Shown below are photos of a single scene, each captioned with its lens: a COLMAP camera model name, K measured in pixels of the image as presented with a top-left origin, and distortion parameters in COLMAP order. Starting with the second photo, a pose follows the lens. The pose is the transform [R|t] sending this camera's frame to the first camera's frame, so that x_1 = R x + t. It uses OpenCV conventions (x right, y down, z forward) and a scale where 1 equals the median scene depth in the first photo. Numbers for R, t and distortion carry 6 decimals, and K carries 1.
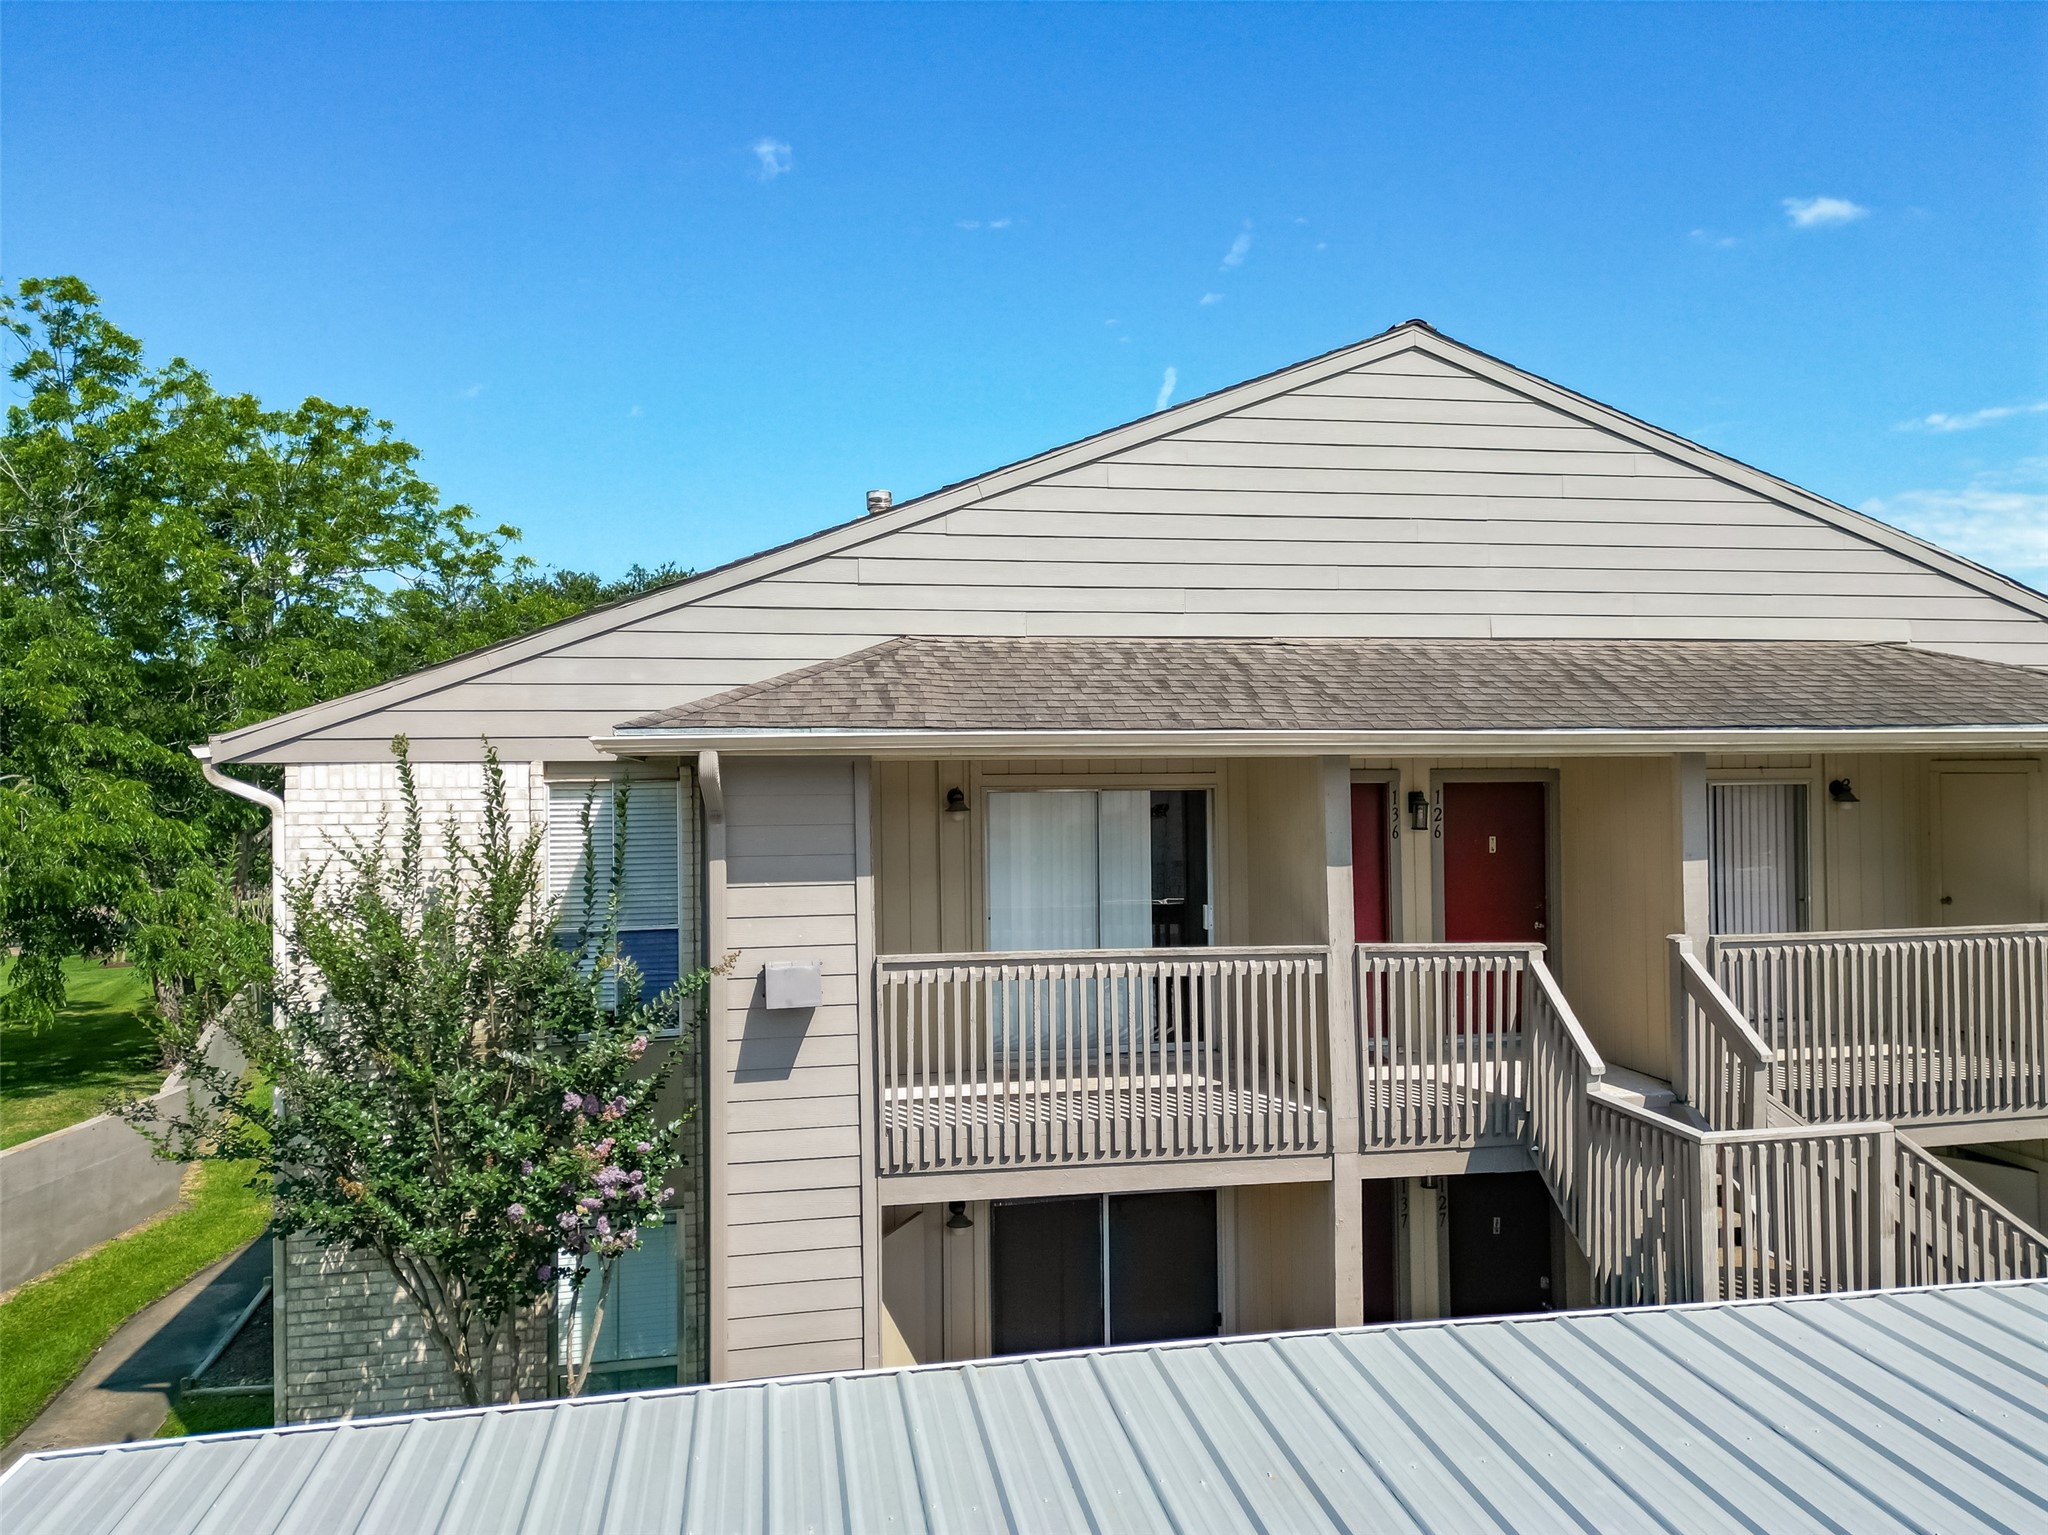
lens RADIAL K [[1425.2, 0, 1020.2], [0, 1425.2, 758.2], [0, 0, 1]] dist [0.074866, -0.075490]
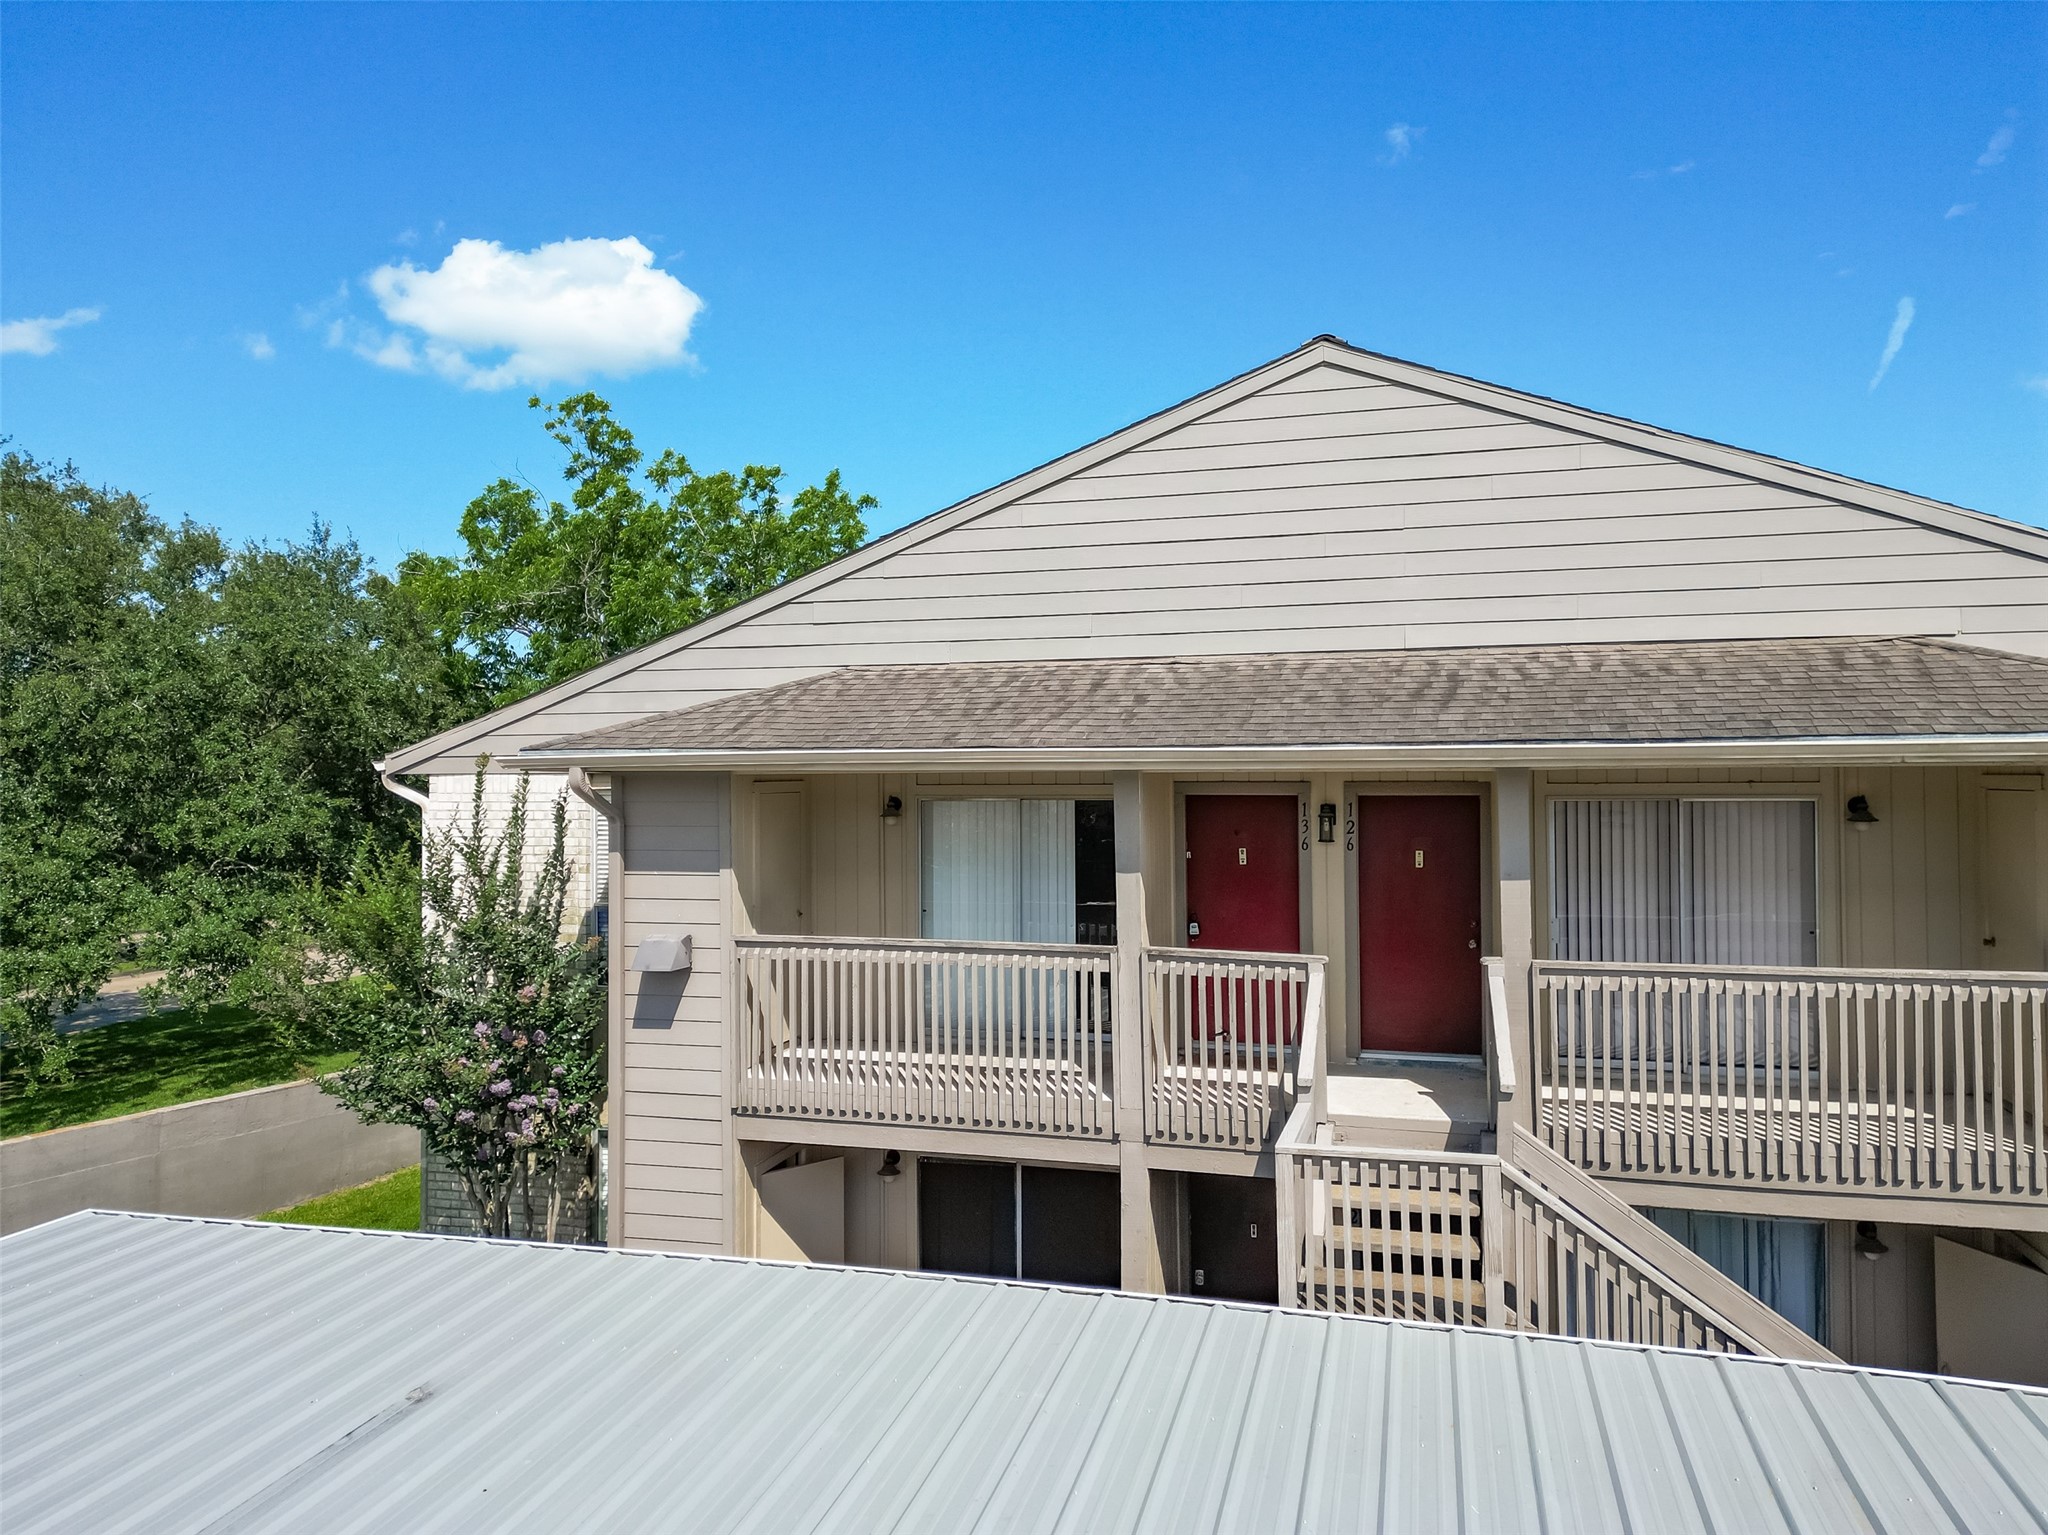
lens RADIAL K [[1425.2, 0, 1020.2], [0, 1425.2, 758.2], [0, 0, 1]] dist [0.074866, -0.075490]
pose [[0.900680, -0.001704, -0.434480, 0.542157], [0.001607, 0.999999, -0.000591, -0.009106], [0.434480, -0.000166, 0.900681, 0.003456]]
